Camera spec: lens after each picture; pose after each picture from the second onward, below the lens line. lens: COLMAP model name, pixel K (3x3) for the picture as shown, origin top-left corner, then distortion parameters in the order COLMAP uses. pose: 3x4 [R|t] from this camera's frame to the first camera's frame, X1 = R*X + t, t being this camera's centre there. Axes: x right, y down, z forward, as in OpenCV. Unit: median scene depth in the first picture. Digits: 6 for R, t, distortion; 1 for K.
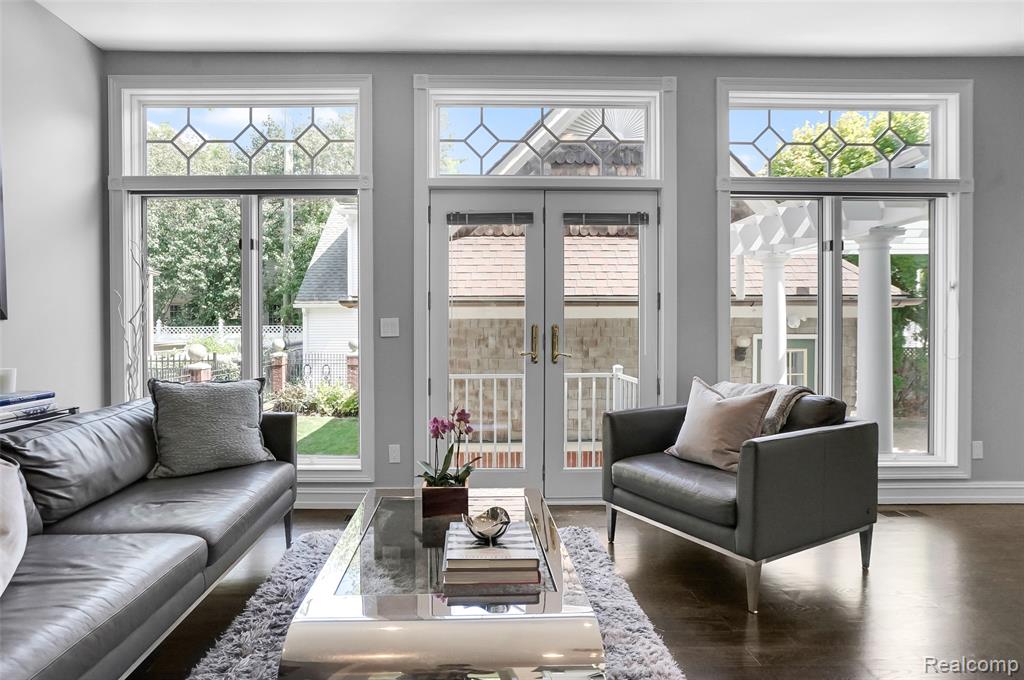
lens RADIAL K [[629.9, 0, 512.0], [0, 629.9, 340.0], [0, 0, 1]] dist [-0.016419, -0.000323]
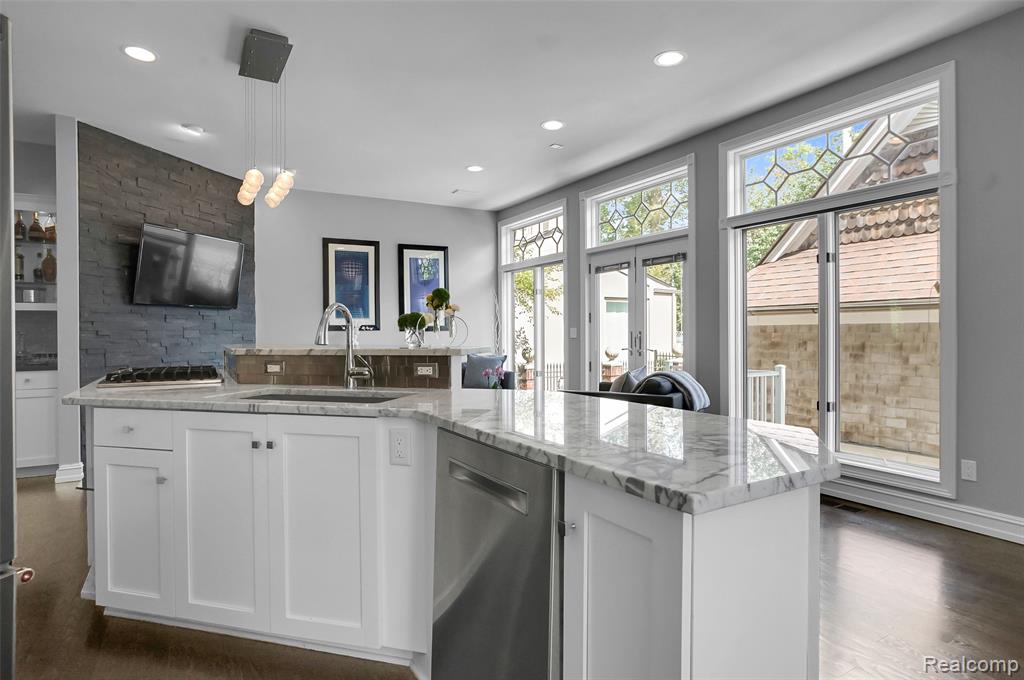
lens RADIAL K [[629.9, 0, 512.0], [0, 629.9, 340.0], [0, 0, 1]] dist [-0.016419, -0.000323]
pose [[0.453136, 0.007819, -0.891407, 0.849109], [-0.013801, 0.999903, 0.001755, -0.001081], [0.891334, 0.011507, 0.453200, 0.010831]]
